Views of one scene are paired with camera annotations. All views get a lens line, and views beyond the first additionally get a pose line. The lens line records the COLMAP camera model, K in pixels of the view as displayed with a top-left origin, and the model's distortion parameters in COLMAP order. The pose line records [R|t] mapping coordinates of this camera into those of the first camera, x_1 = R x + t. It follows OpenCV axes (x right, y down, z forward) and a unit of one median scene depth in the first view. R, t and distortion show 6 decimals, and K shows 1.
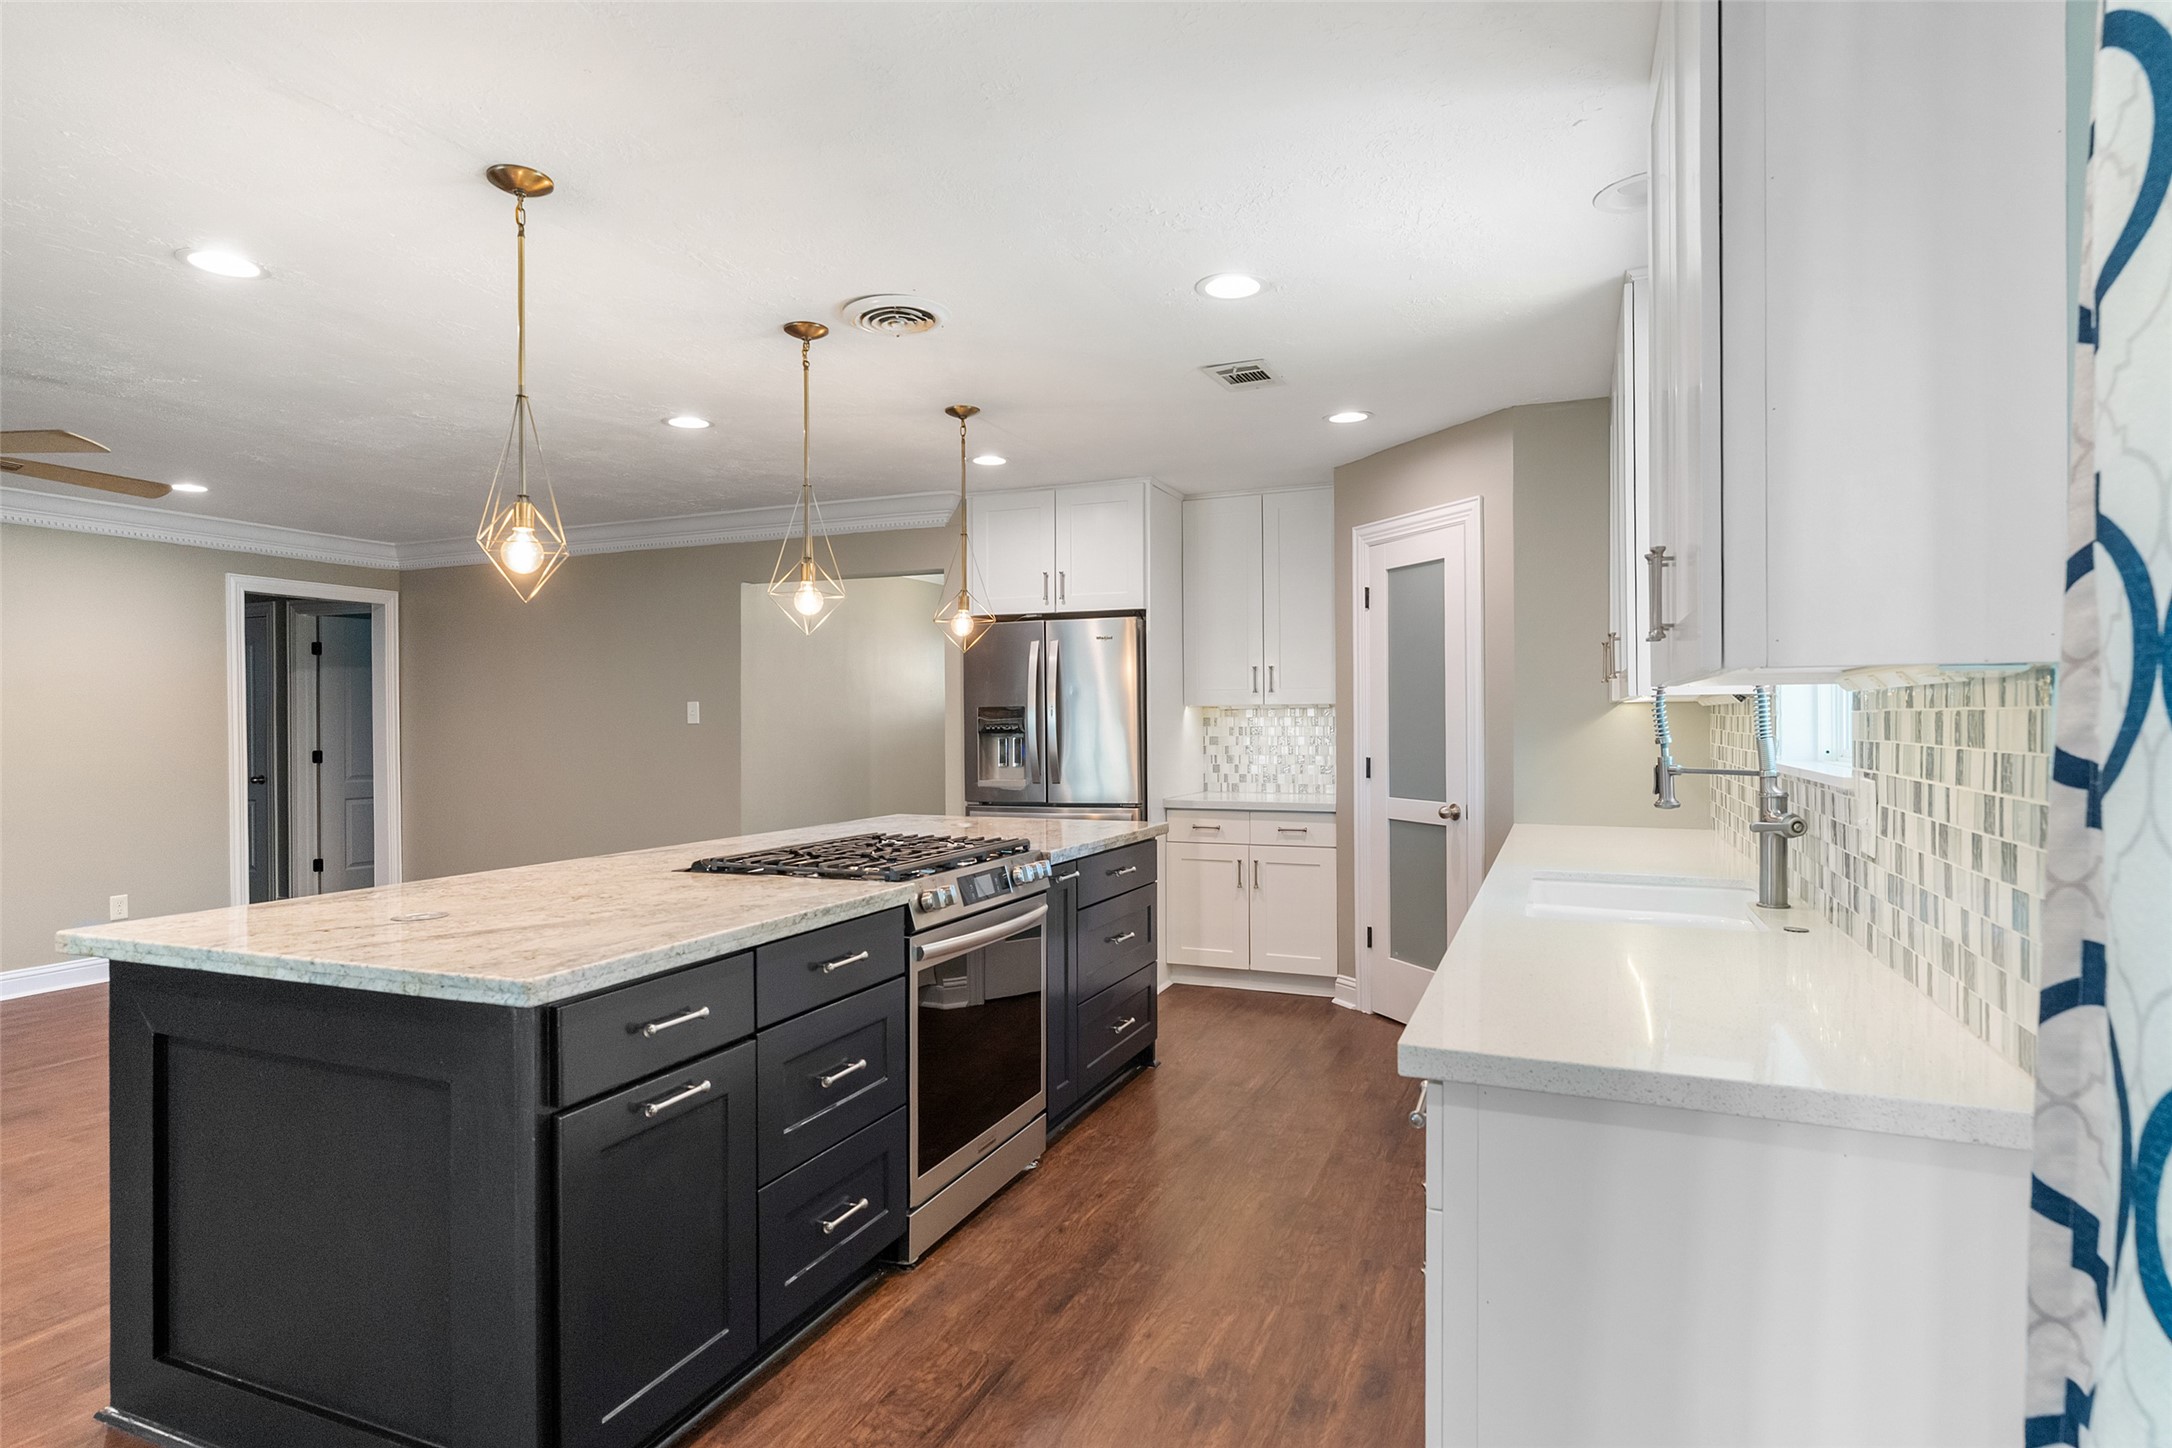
lens RADIAL K [[1148.4, 0, 1086.0], [0, 1148.4, 724.0], [0, 0, 1]] dist [0.002824, -0.000853]
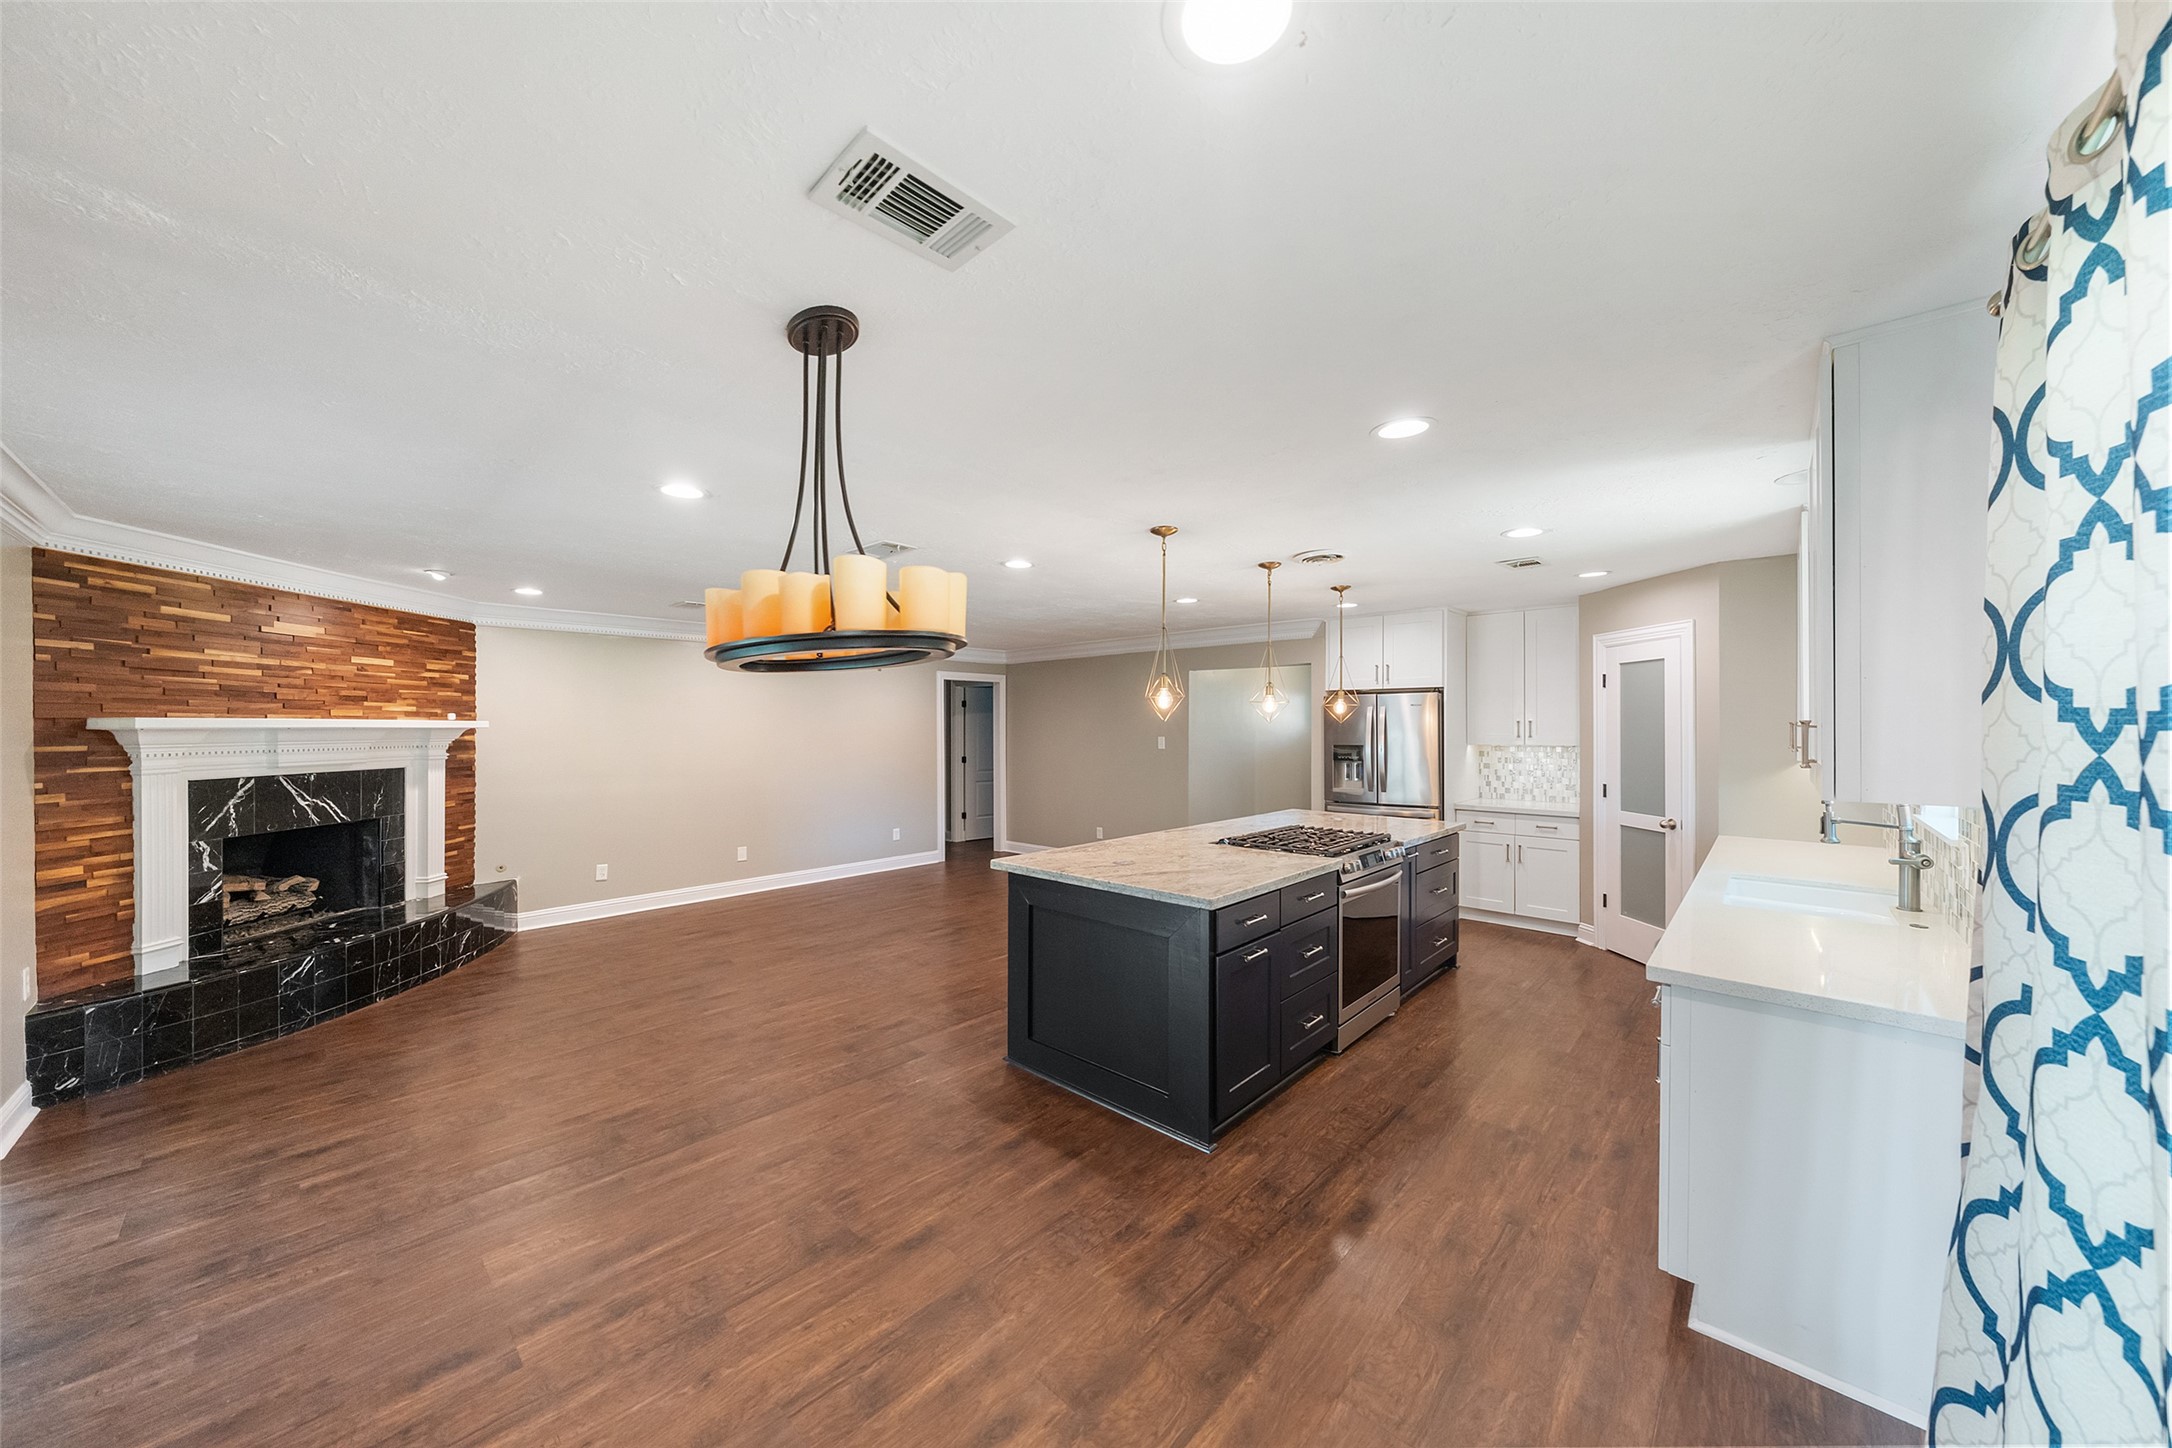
lens RADIAL K [[752.2, 0, 1087.1], [0, 752.2, 725.2], [0, 0, 1]] dist [-0.001203, -0.000107]
pose [[0.940368, 0.004171, -0.340134, -0.082101], [-0.004892, 0.999987, -0.001263, -0.057264], [0.340124, 0.002852, 0.940376, -0.237547]]
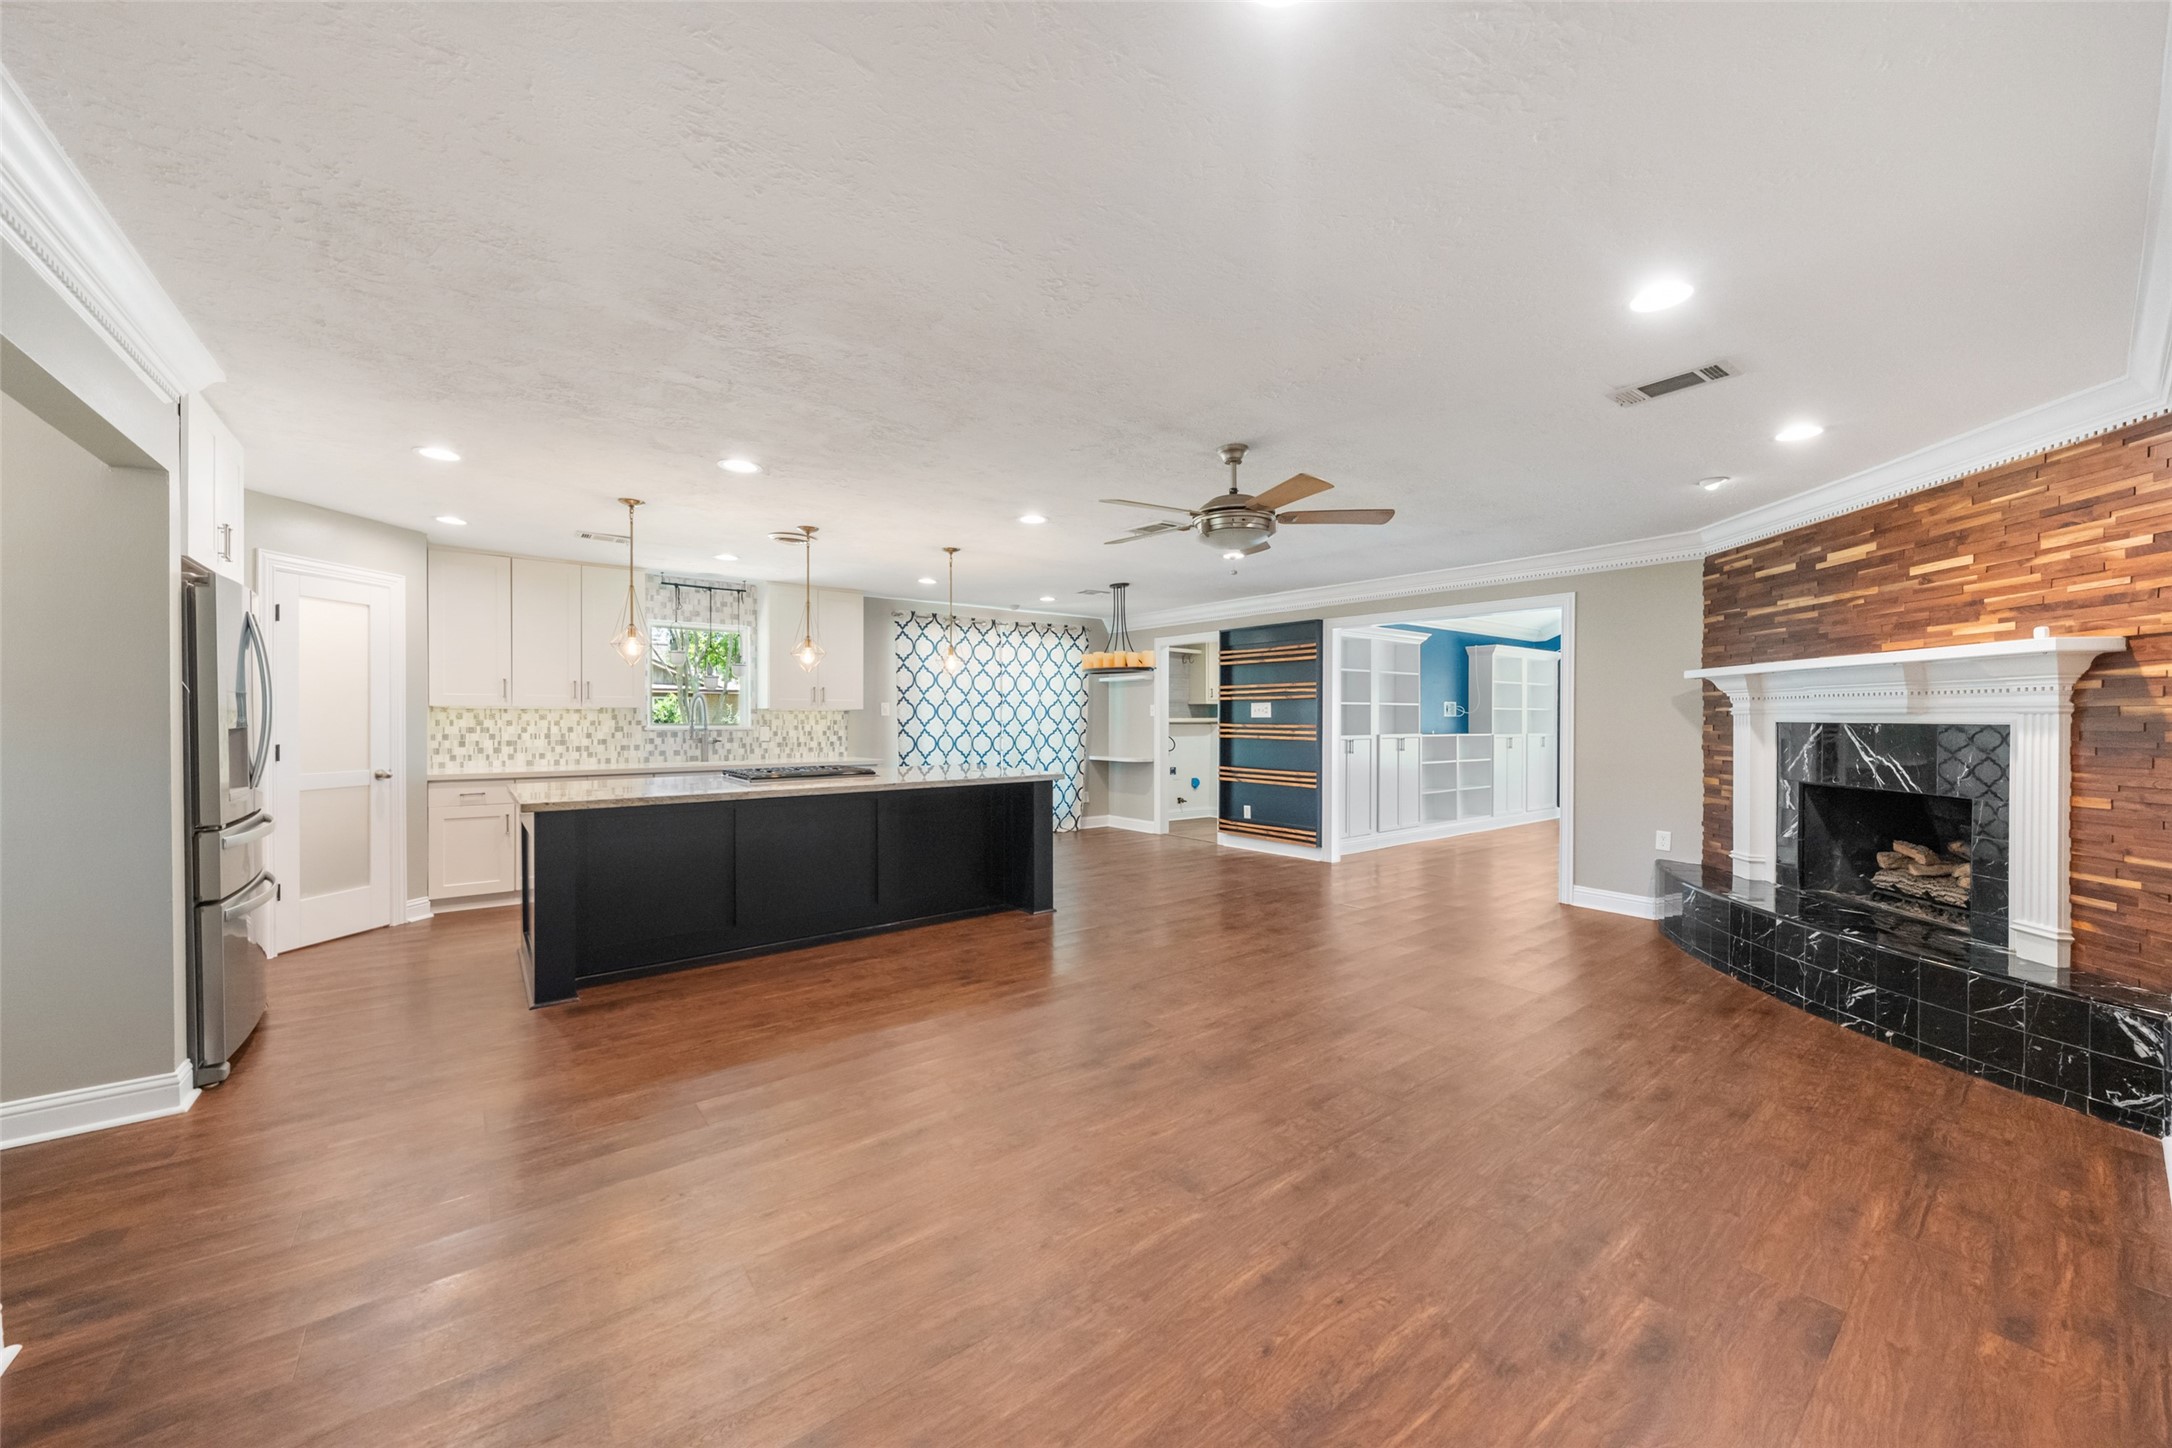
lens RADIAL K [[792.5, 0, 1086.0], [0, 792.5, 724.0], [0, 0, 1]] dist [-0.001162, -0.000121]
pose [[-0.876523, -0.000310, 0.481360, -1.134632], [0.003914, 0.999962, 0.007771, 0.005605], [-0.481345, 0.008695, -0.876488, 1.657511]]
